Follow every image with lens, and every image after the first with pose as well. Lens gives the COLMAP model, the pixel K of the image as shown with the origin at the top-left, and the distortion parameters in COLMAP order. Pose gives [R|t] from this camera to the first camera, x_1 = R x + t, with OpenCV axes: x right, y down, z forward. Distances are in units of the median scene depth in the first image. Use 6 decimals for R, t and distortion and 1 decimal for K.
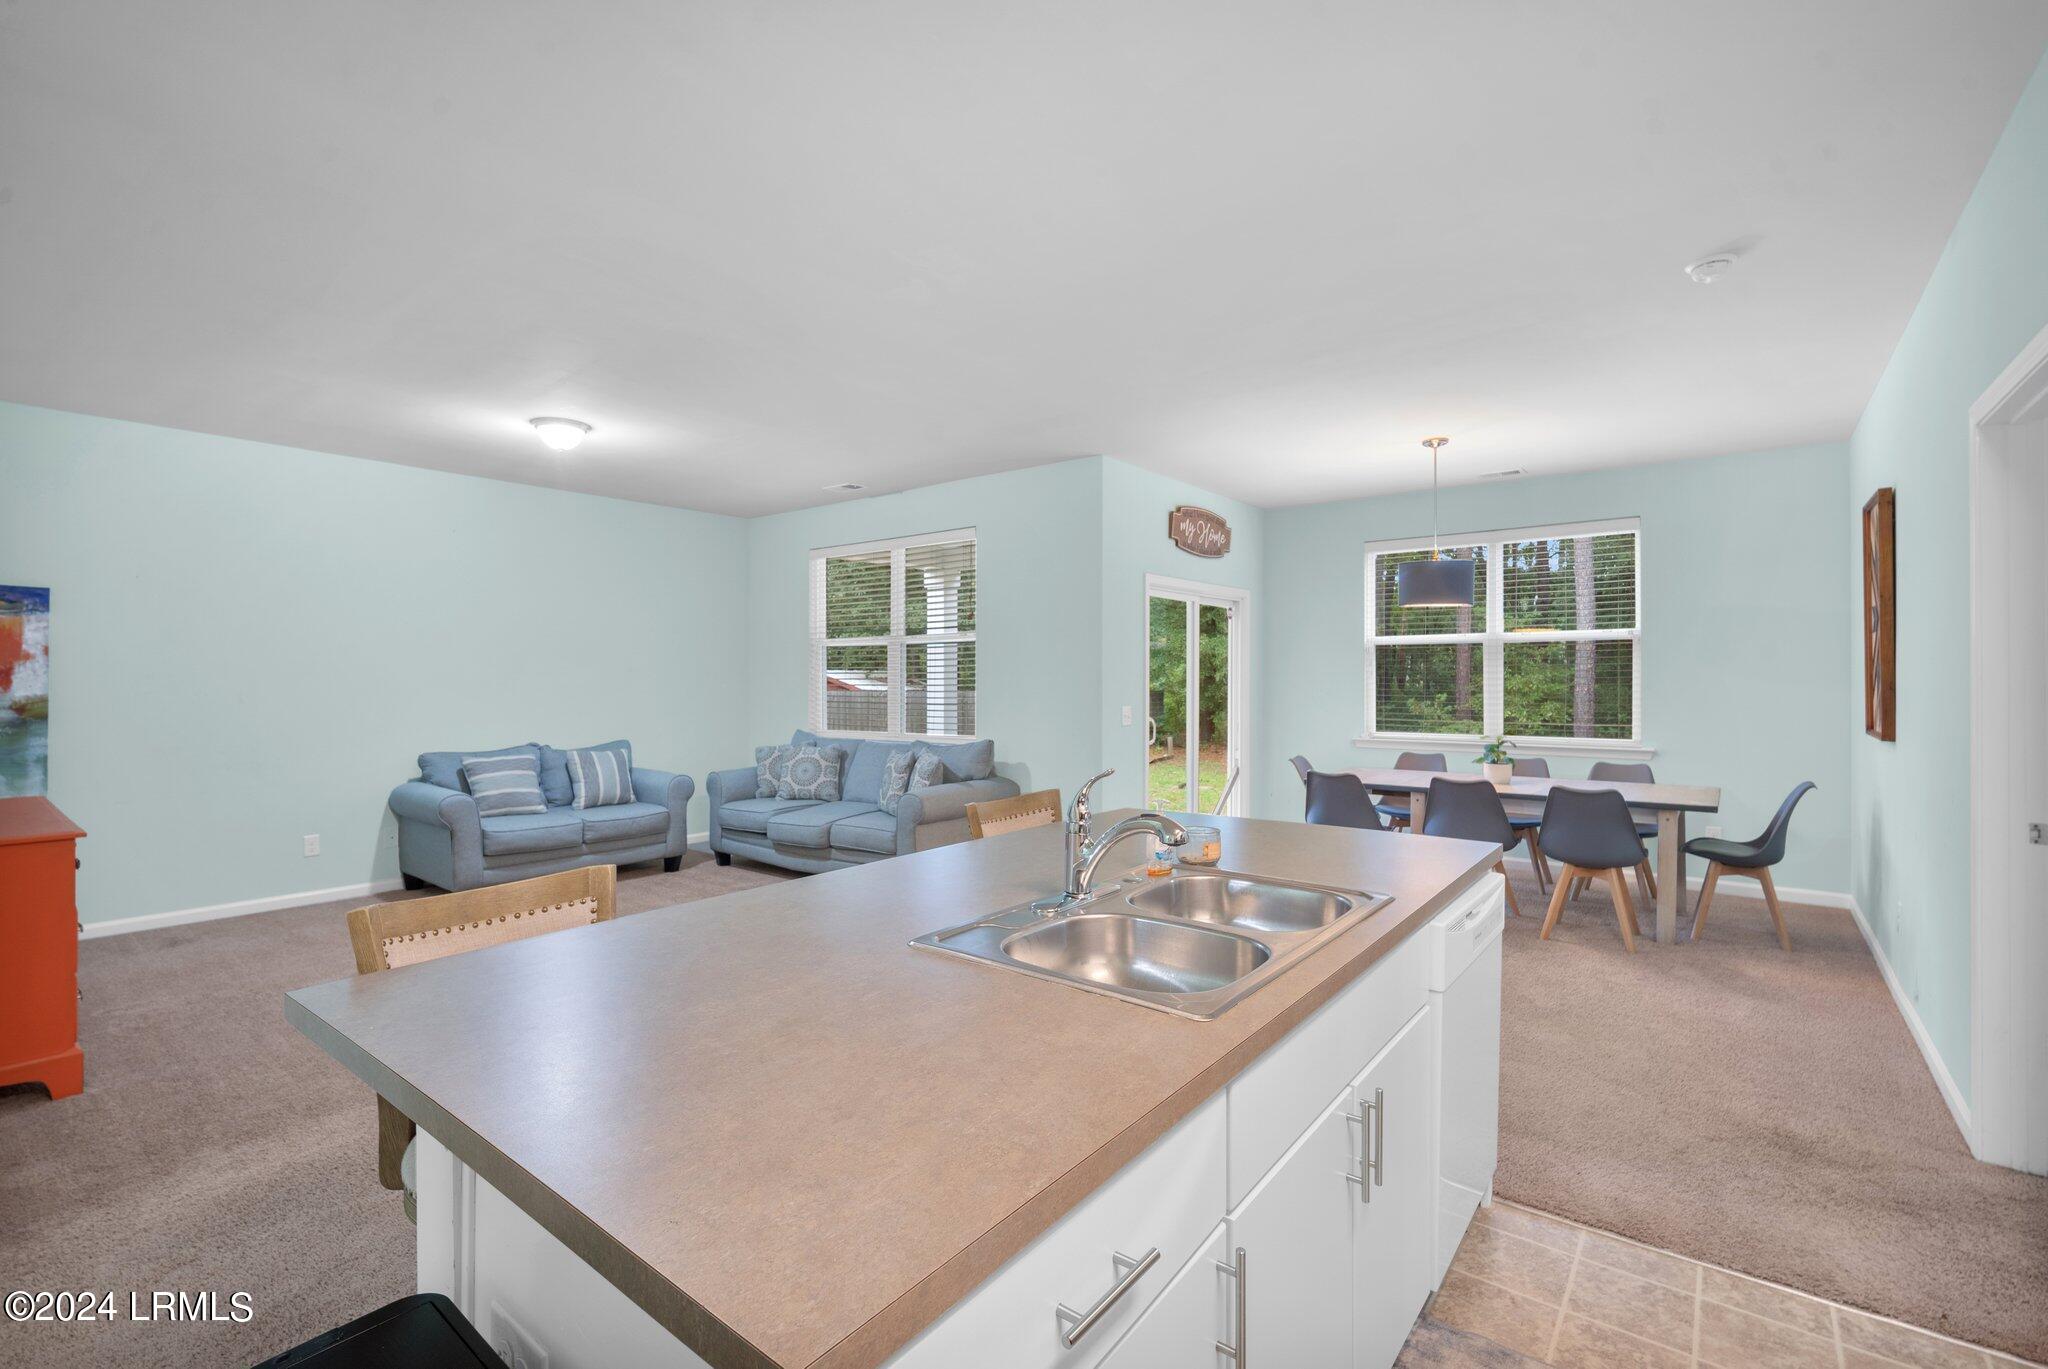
lens RADIAL K [[910.1, 0, 1030.1], [0, 910.1, 674.2], [0, 0, 1]] dist [-0.007384, 0.000898]
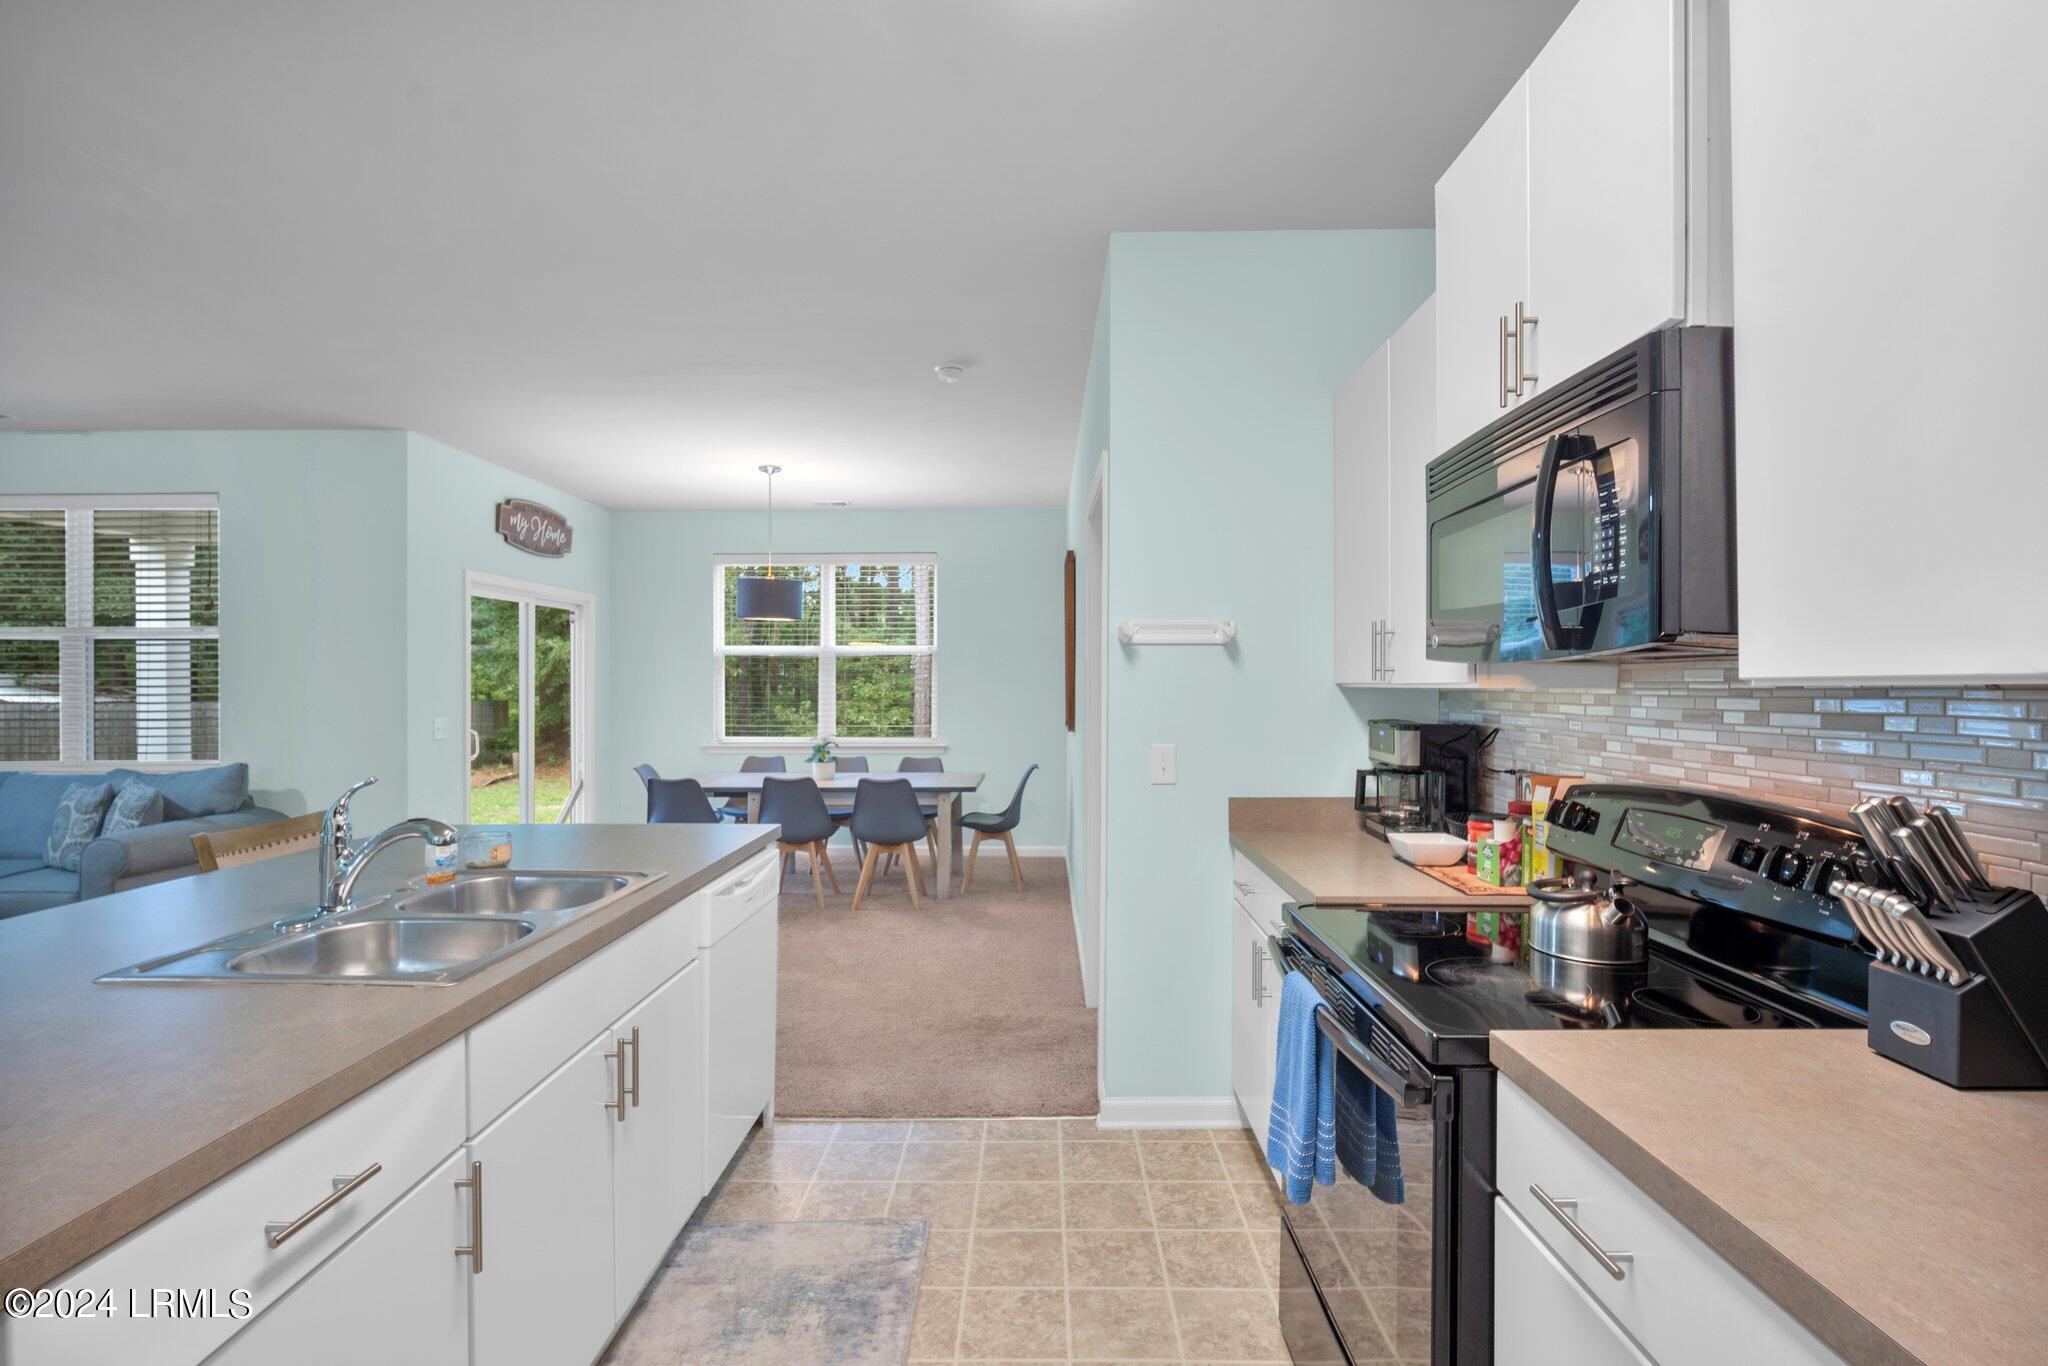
lens RADIAL K [[939.0, 0, 1026.9], [0, 939.0, 692.7], [0, 0, 1]] dist [-0.018538, 0.009063]
pose [[0.796978, -0.003314, 0.603999, 0.011796], [-0.003825, 0.999937, 0.010534, -0.000888], [-0.603996, -0.010706, 0.796916, -0.071539]]
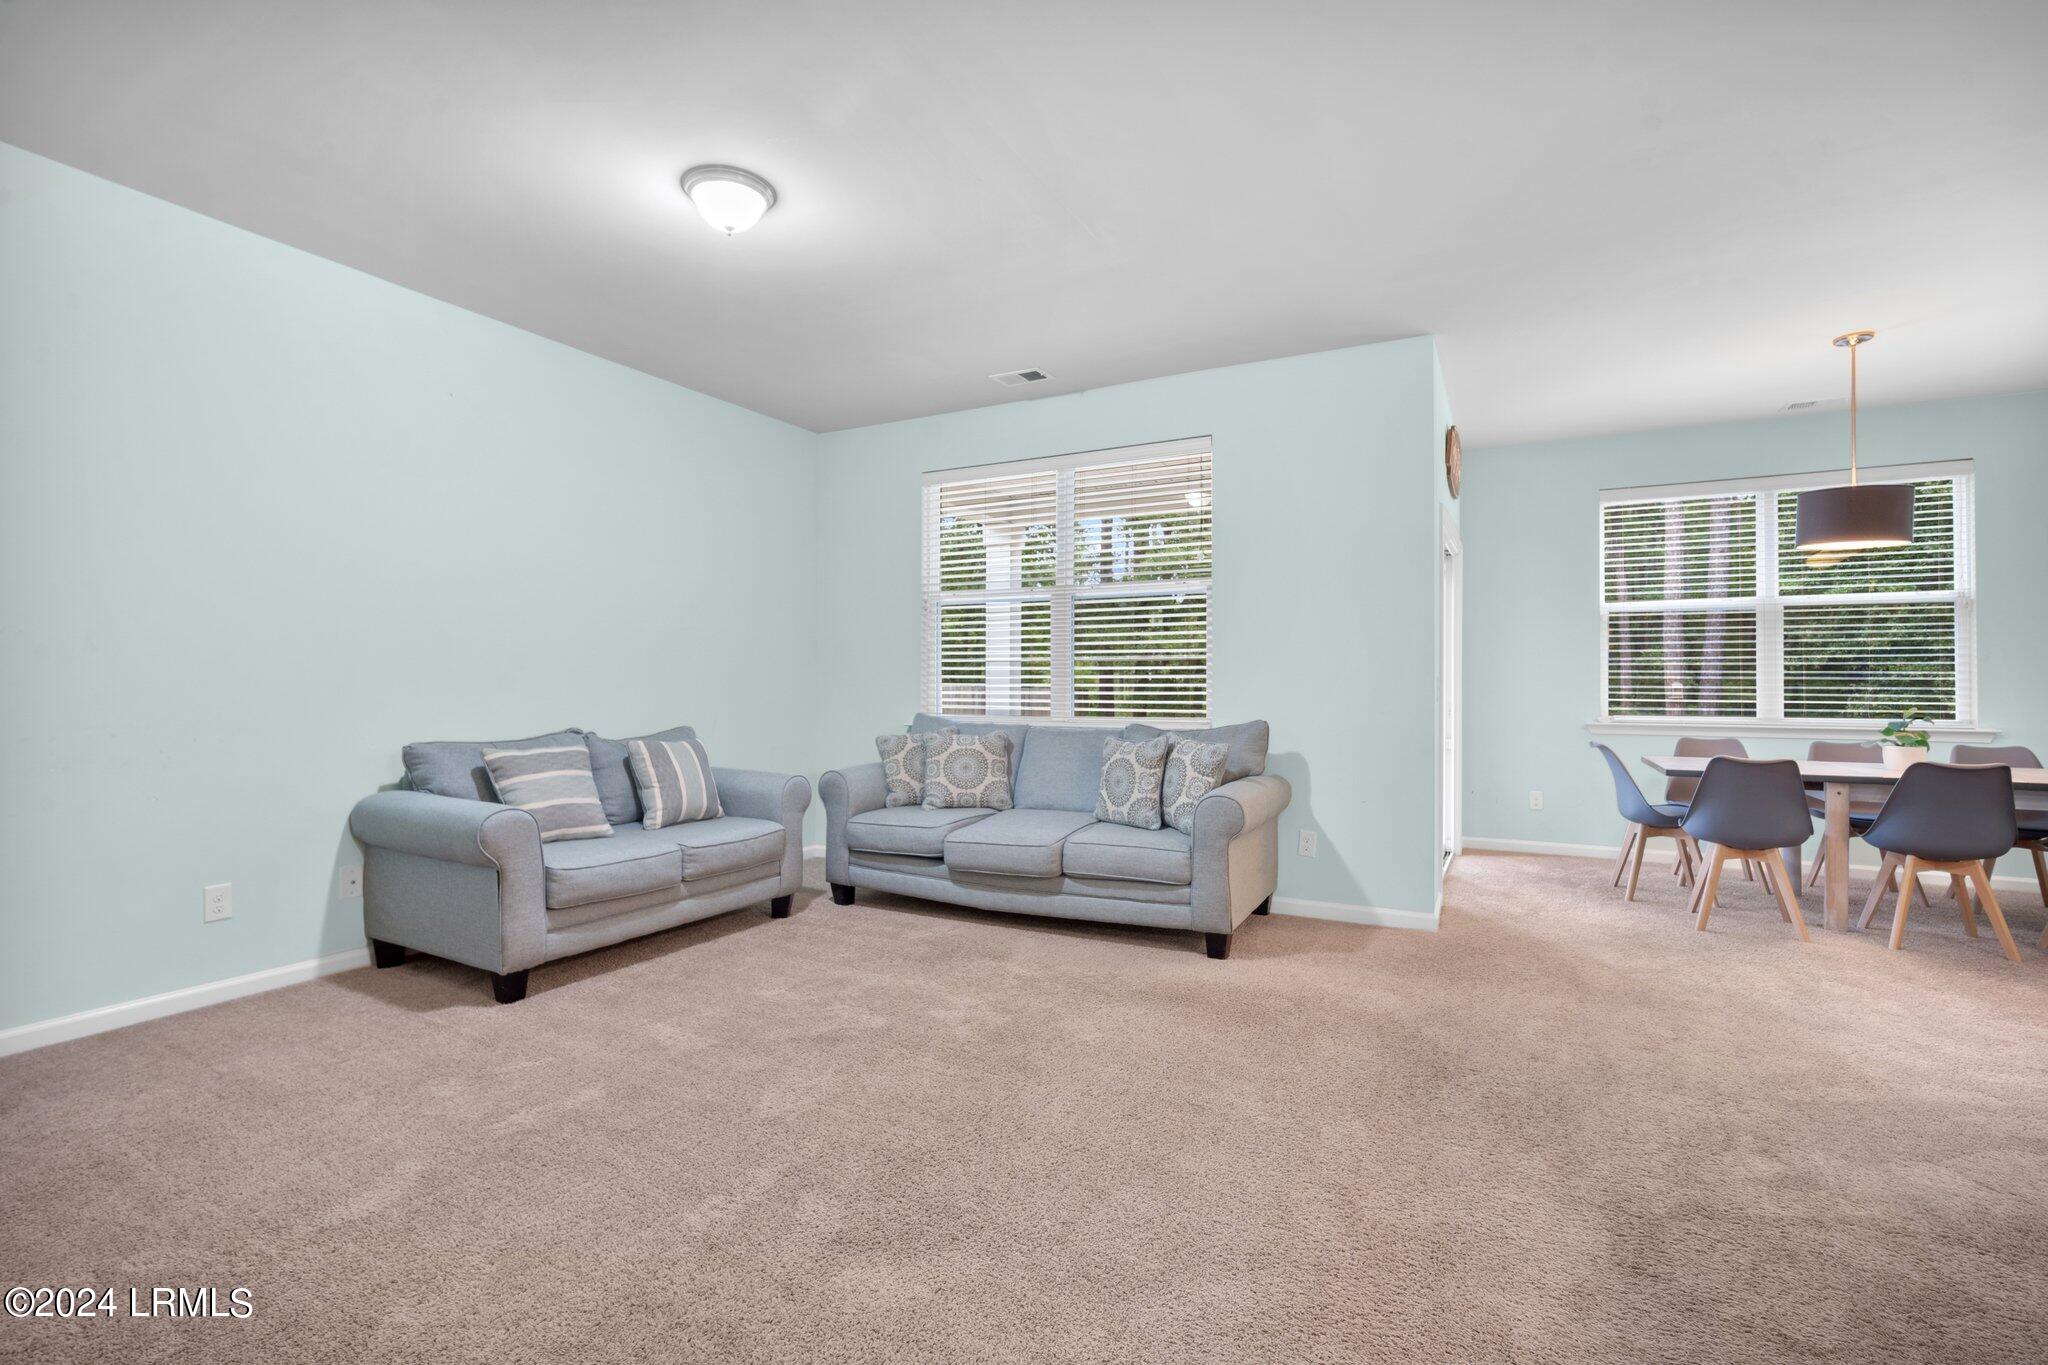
lens RADIAL K [[910.1, 0, 1030.1], [0, 910.1, 672.2], [0, 0, 1]] dist [-0.007384, 0.000898]
pose [[0.985847, 0.007065, 0.167496, -0.344020], [-0.005550, 0.999939, -0.009514, 0.040967], [-0.167553, 0.008450, 0.985827, 0.310194]]
